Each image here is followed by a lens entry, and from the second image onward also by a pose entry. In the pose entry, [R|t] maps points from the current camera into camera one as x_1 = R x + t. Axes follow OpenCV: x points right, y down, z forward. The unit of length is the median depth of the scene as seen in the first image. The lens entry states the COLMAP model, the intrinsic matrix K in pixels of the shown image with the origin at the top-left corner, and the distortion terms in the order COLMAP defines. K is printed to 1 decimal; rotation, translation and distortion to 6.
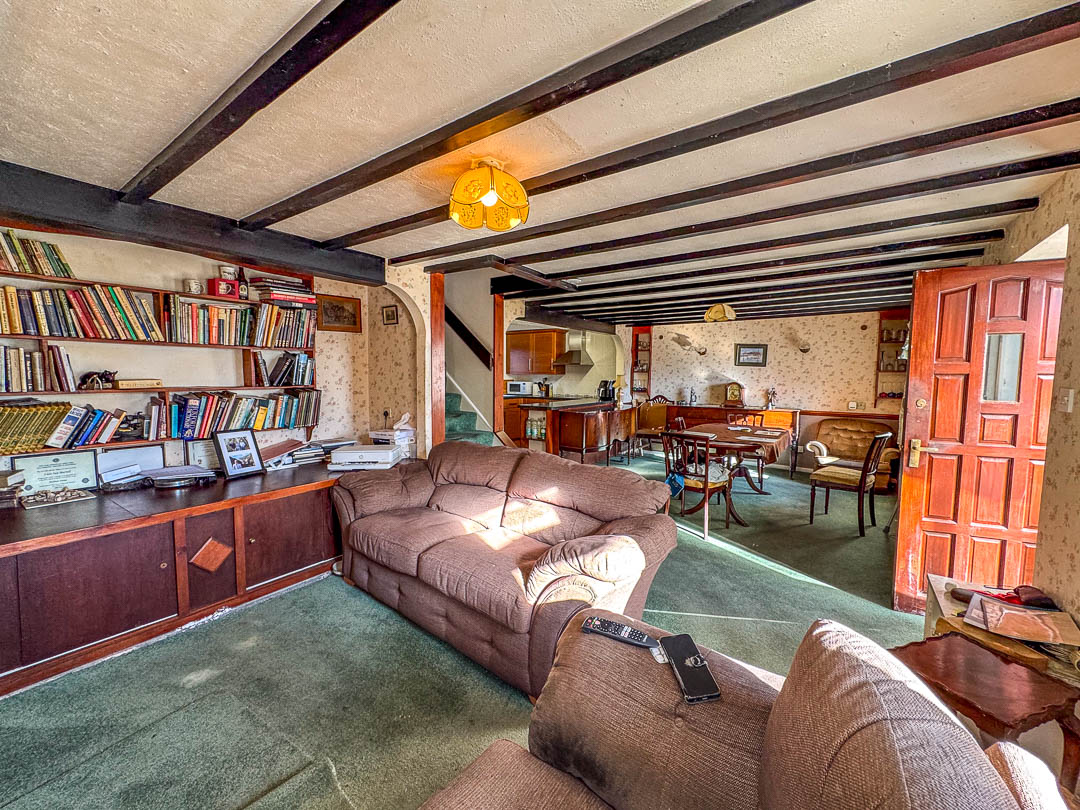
lens RADIAL K [[433.1, 0, 539.8], [0, 433.1, 404.0], [0, 0, 1]] dist [0.000344, 0.000010]
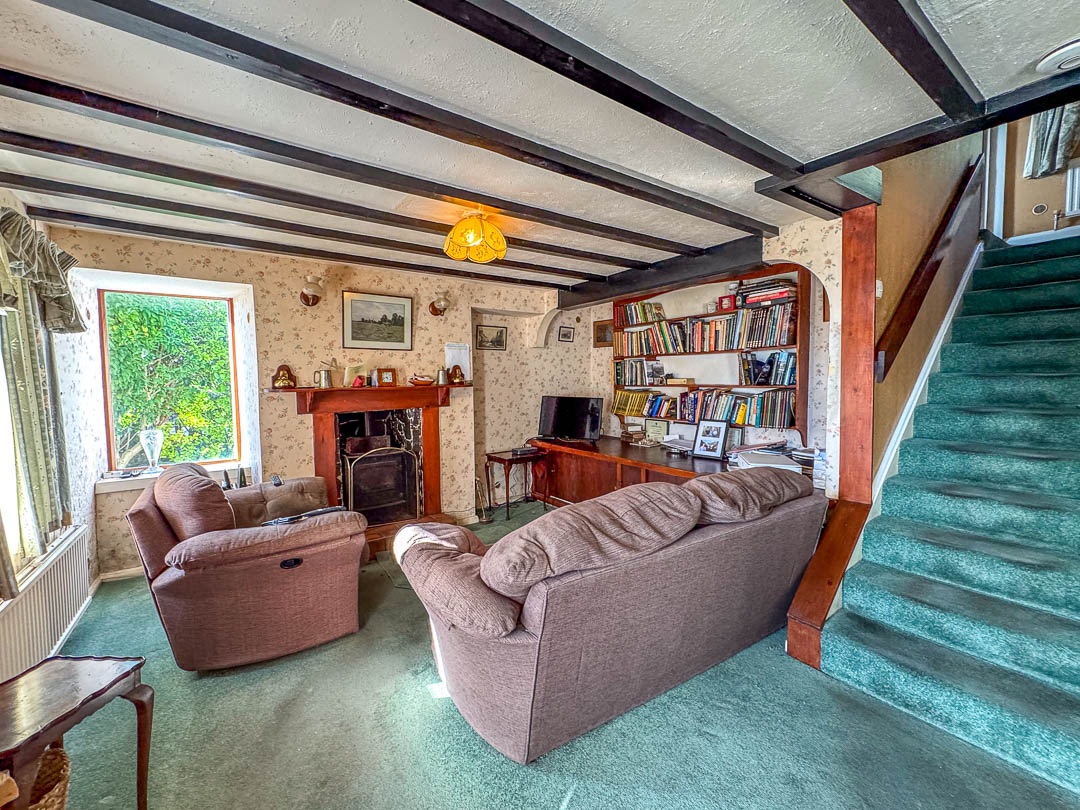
lens RADIAL K [[443.6, 0, 540.0], [0, 443.6, 405.0], [0, 0, 1]] dist [-0.000613, -0.000029]
pose [[-0.336281, 0.052931, -0.940273, 0.674825], [-0.059727, 0.995211, 0.077385, -0.053527], [0.939866, 0.082183, -0.331509, 1.017541]]
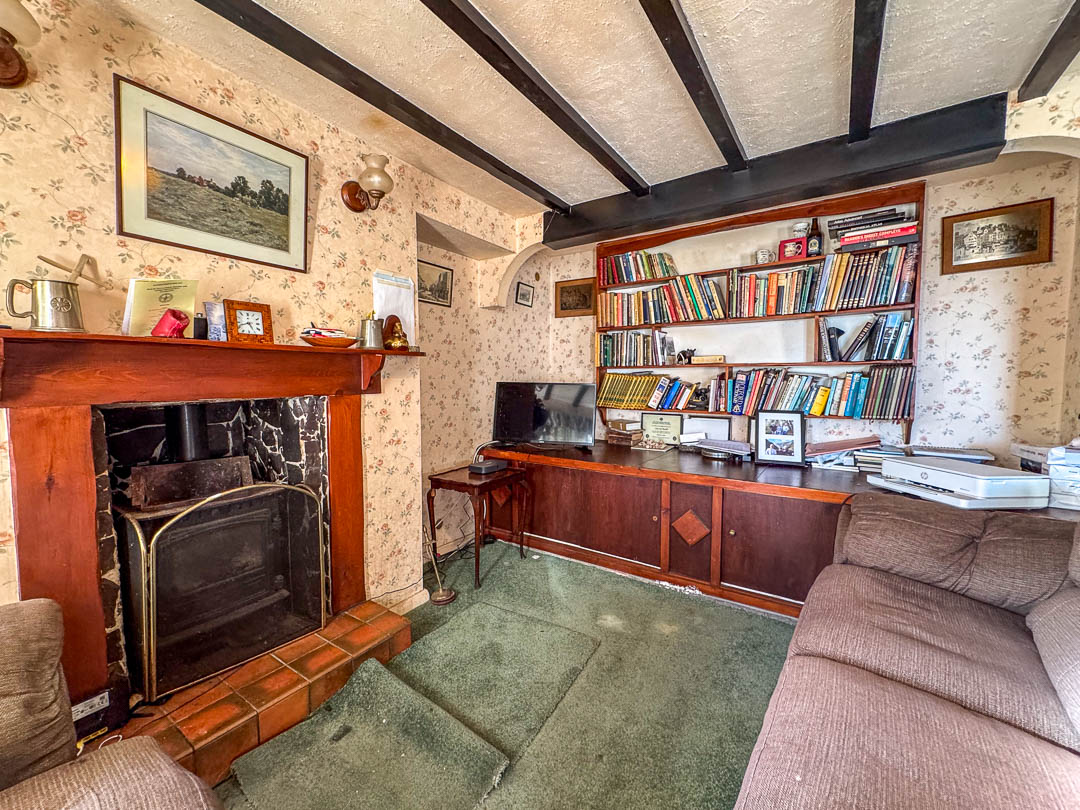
lens RADIAL K [[433.1, 0, 539.8], [0, 433.1, 404.0], [0, 0, 1]] dist [0.000344, 0.000010]
pose [[0.013327, 0.050941, -0.998613, 0.170628], [-0.070658, 0.996253, 0.049878, 0.039383], [0.997412, 0.069895, 0.016876, 0.536473]]
